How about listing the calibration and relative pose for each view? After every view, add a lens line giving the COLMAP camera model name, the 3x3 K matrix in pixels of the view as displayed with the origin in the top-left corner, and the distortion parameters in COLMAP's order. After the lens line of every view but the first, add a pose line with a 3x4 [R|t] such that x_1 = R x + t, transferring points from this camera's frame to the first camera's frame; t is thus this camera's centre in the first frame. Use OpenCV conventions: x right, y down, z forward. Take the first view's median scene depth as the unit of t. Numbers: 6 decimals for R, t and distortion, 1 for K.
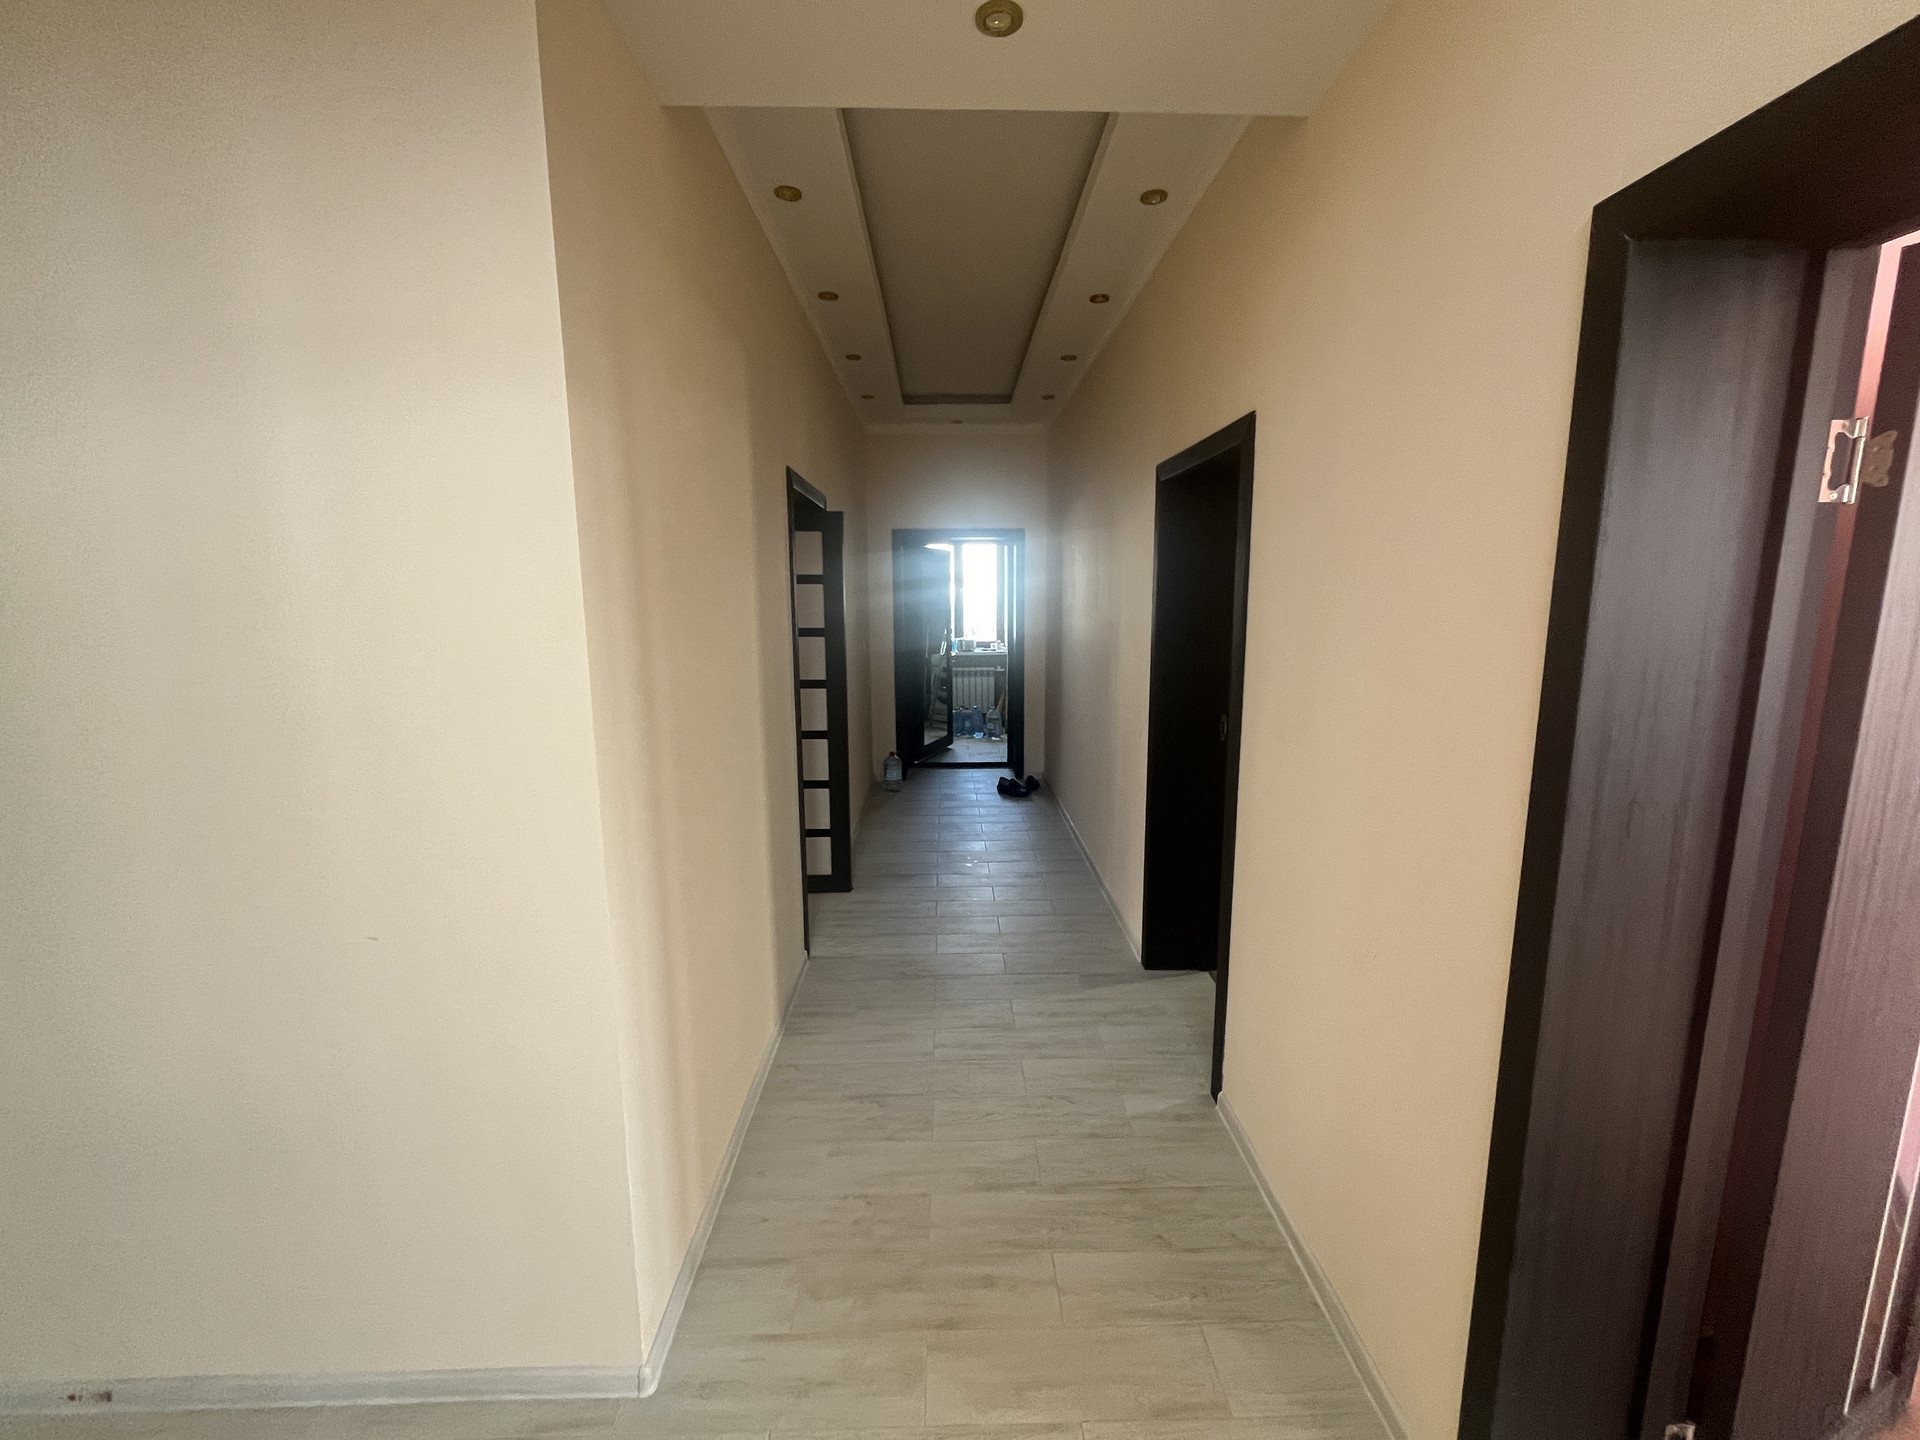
lens RADIAL K [[777.4, 0, 960.0], [0, 777.4, 720.0], [0, 0, 1]] dist [-0.001973, -0.000066]
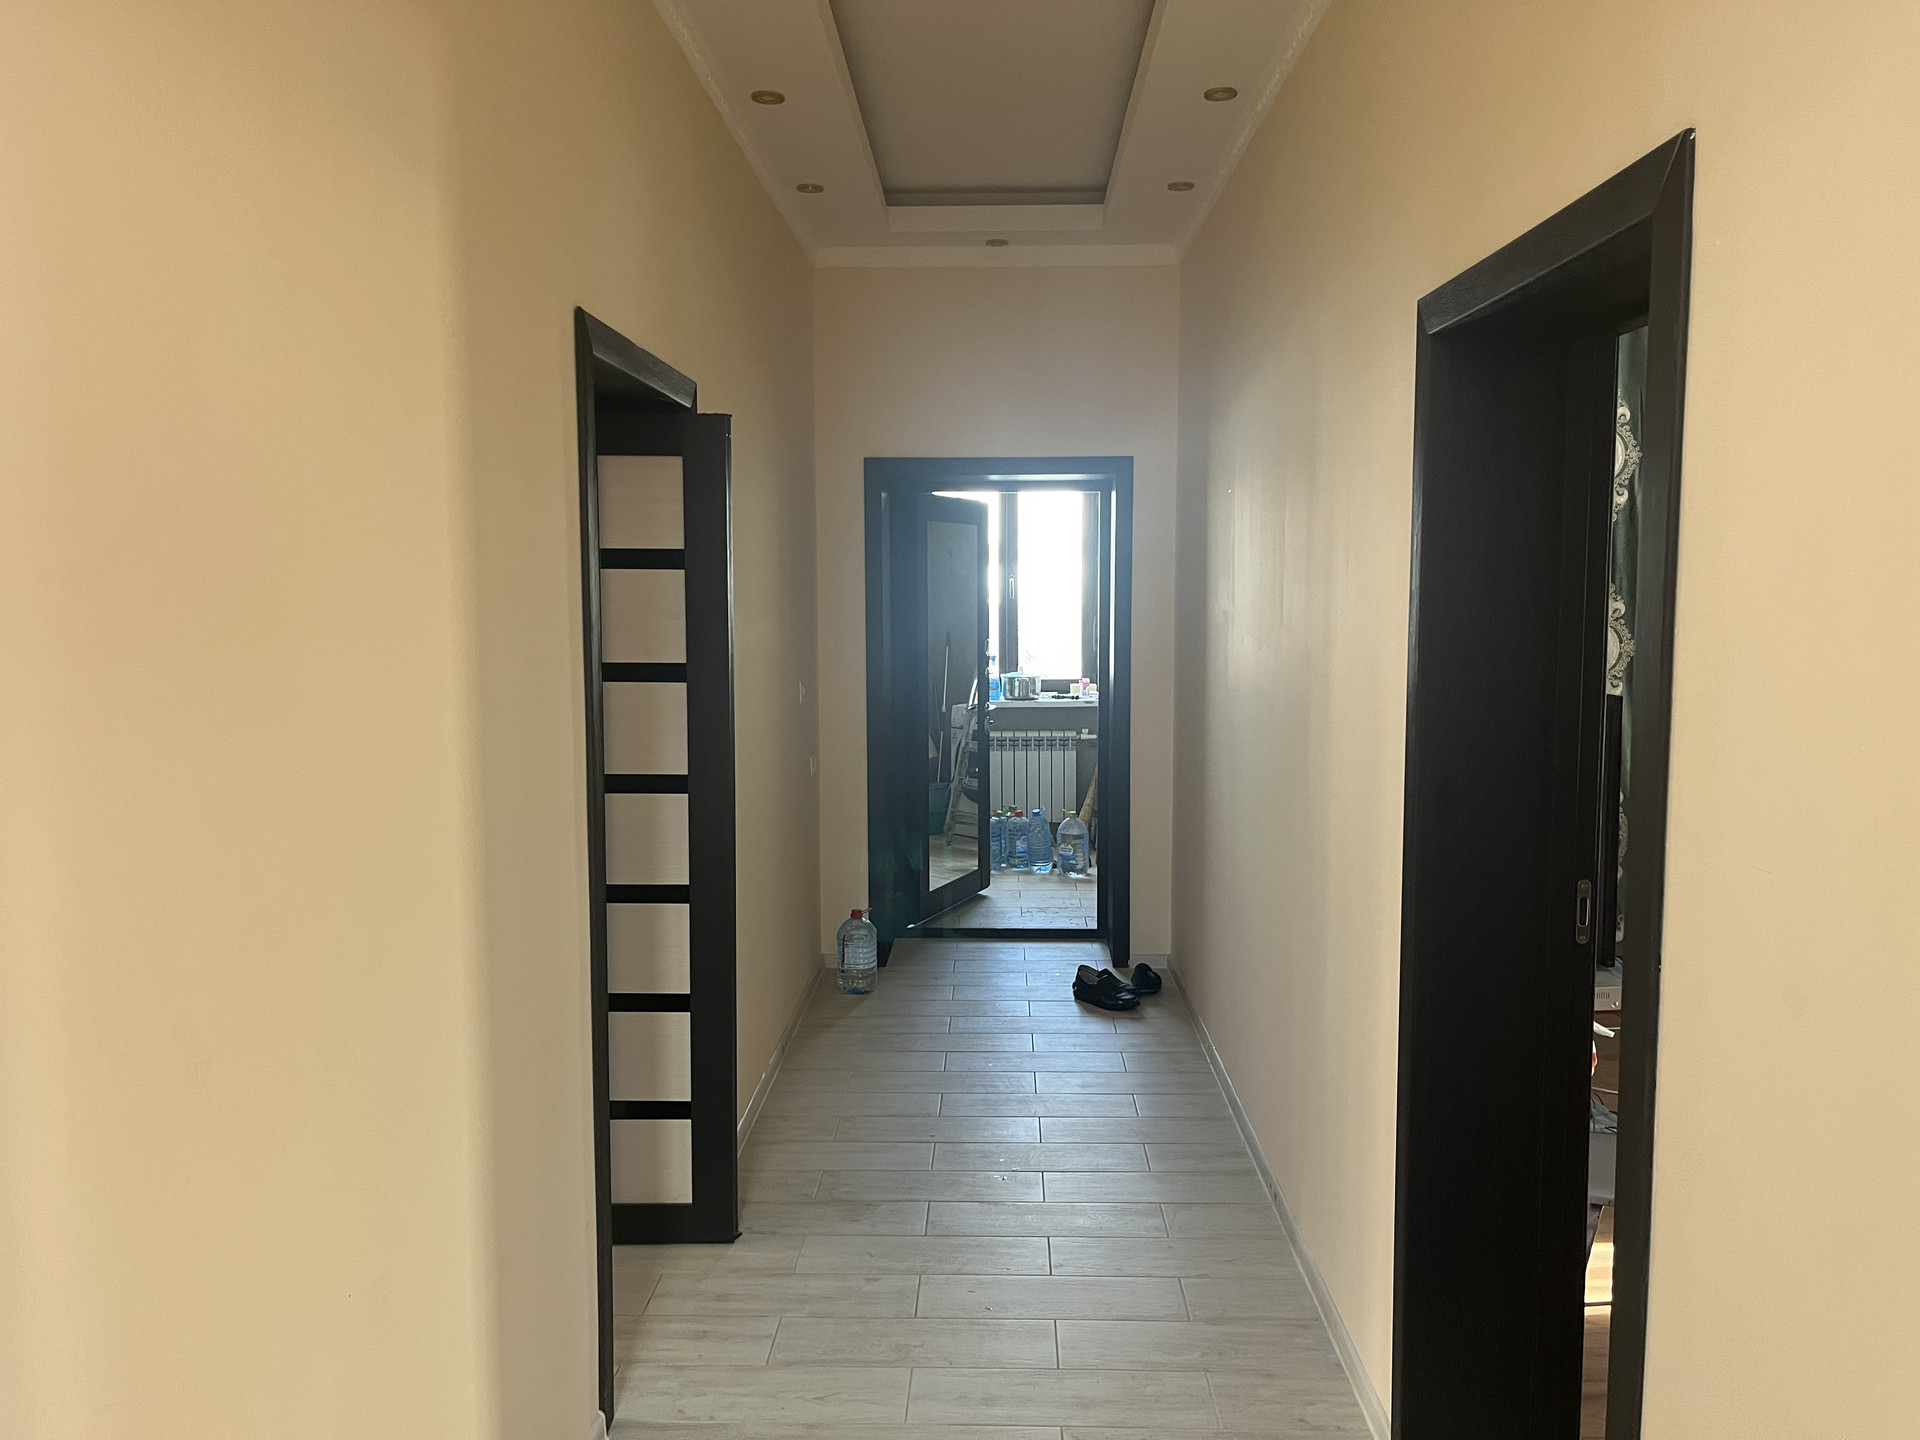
lens RADIAL K [[1440.5, 0, 959.1], [0, 1440.5, 724.8], [0, 0, 1]] dist [0.073390, -0.103361]
pose [[0.998868, 0.007159, -0.047036, 0.019608], [-0.010115, 0.997968, -0.062915, -0.019840], [0.046490, 0.063320, 0.996910, 0.103202]]
